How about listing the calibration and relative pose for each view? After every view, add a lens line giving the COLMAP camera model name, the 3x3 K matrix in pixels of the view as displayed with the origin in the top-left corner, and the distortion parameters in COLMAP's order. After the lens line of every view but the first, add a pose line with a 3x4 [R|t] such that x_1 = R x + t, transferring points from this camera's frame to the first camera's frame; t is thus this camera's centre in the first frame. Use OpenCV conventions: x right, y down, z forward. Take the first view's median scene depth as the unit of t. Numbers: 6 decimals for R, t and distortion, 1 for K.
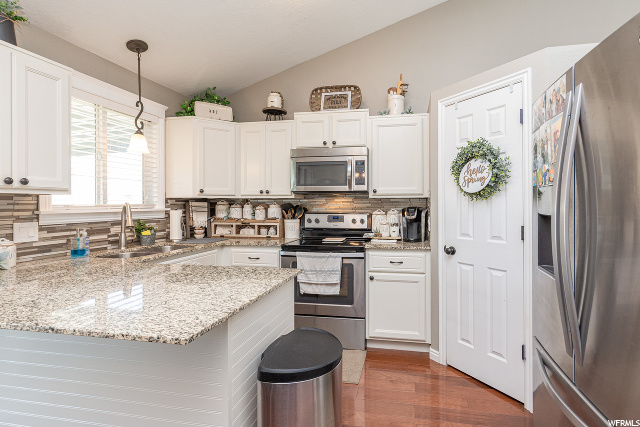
lens RADIAL K [[305.2, 0, 356.1], [0, 305.2, 204.1], [0, 0, 1]] dist [-0.004833, -0.002396]
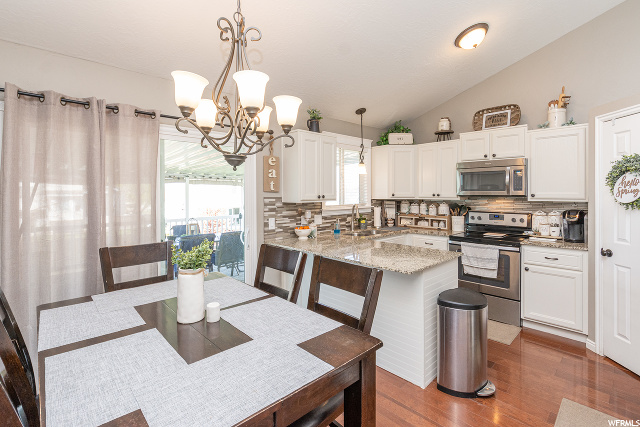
lens RADIAL K [[305.2, 0, 335.3], [0, 305.2, 193.2], [0, 0, 1]] dist [-0.004833, -0.002396]
pose [[0.827960, 0.001911, -0.560783, 0.089441], [-0.000507, 0.999996, 0.002659, -0.054508], [0.560786, -0.001917, 0.827958, -0.381593]]
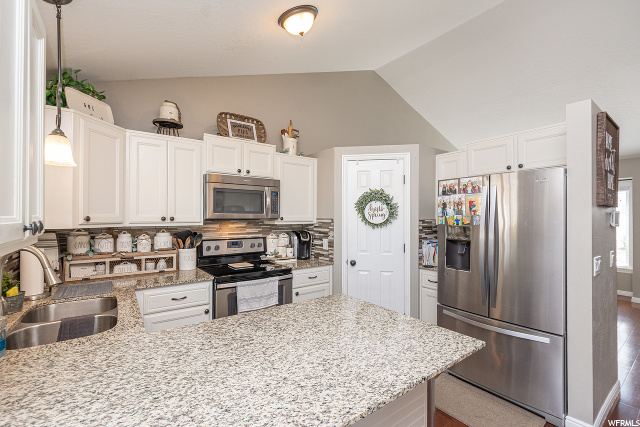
lens RADIAL K [[279.9, 0, 321.2], [0, 279.9, 216.3], [0, 0, 1]] dist [-0.002248, -0.000760]
pose [[0.693592, 0.005002, 0.720350, -0.602264], [-0.004610, 0.999986, -0.002505, -0.049998], [-0.720353, -0.001583, 0.693606, 0.162960]]
